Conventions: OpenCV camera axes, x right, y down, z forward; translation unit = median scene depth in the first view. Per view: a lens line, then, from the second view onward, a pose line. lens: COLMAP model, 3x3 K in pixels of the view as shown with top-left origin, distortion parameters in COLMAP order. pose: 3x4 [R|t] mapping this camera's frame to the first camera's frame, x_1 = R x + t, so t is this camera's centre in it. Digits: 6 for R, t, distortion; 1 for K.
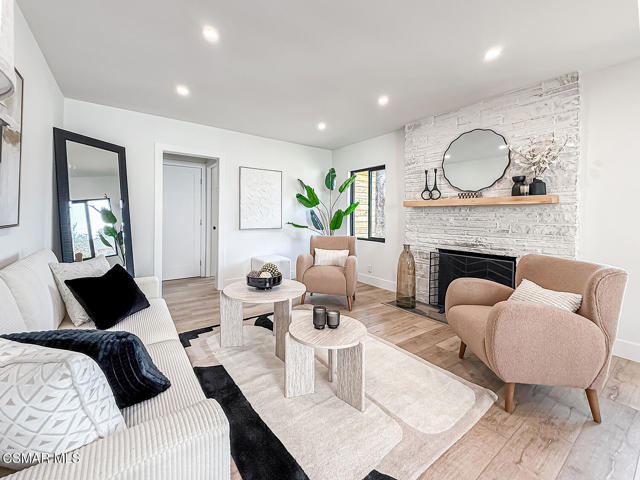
lens RADIAL K [[258.1, 0, 301.0], [0, 258.1, 214.9], [0, 0, 1]] dist [0.001572, -0.000256]
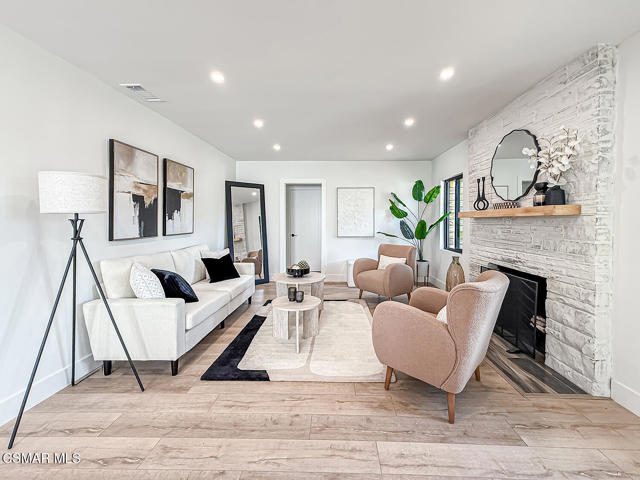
lens RADIAL K [[258.1, 0, 331.6], [0, 258.1, 224.1], [0, 0, 1]] dist [0.001572, -0.000256]
pose [[0.813930, -0.004014, -0.580949, 0.722955], [0.010316, 0.999918, 0.007544, -0.025554], [0.580872, -0.012133, 0.813905, -0.089297]]
